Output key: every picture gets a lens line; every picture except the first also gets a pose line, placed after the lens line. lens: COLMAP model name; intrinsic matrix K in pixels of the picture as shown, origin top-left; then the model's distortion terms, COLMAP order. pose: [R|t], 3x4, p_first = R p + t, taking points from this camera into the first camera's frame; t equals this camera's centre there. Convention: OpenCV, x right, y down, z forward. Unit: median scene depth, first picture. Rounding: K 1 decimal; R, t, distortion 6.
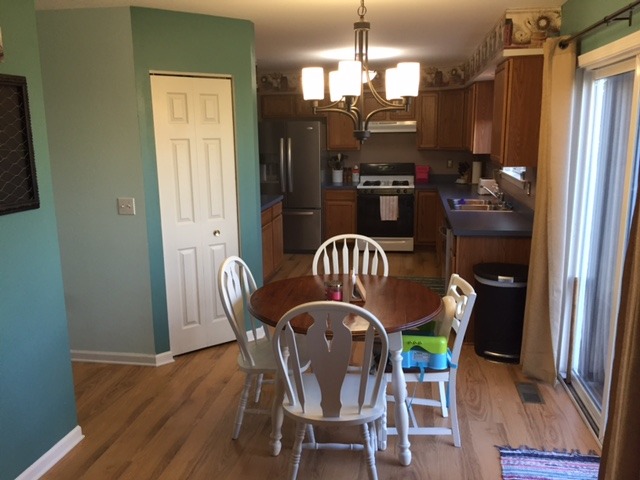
lens RADIAL K [[542.6, 0, 320.0], [0, 542.6, 240.0], [0, 0, 1]] dist [0.079298, -0.117511]
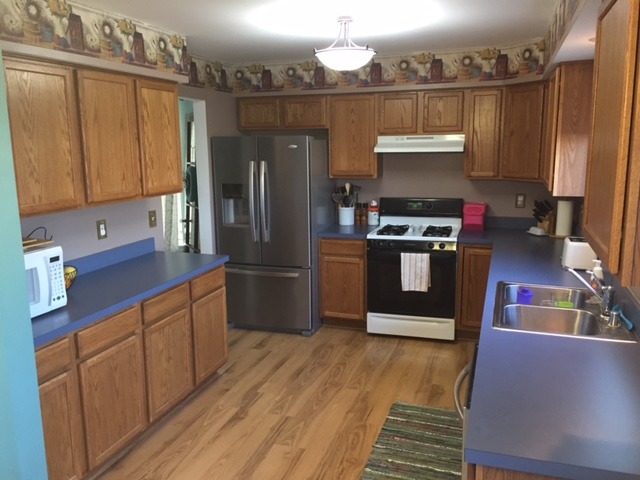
lens RADIAL K [[542.6, 0, 320.0], [0, 542.6, 240.0], [0, 0, 1]] dist [0.079298, -0.117511]
pose [[0.987334, 0.027953, -0.156171, 0.113456], [-0.030802, 0.999400, -0.015853, -0.080840], [0.155634, 0.020463, 0.987603, 0.351061]]
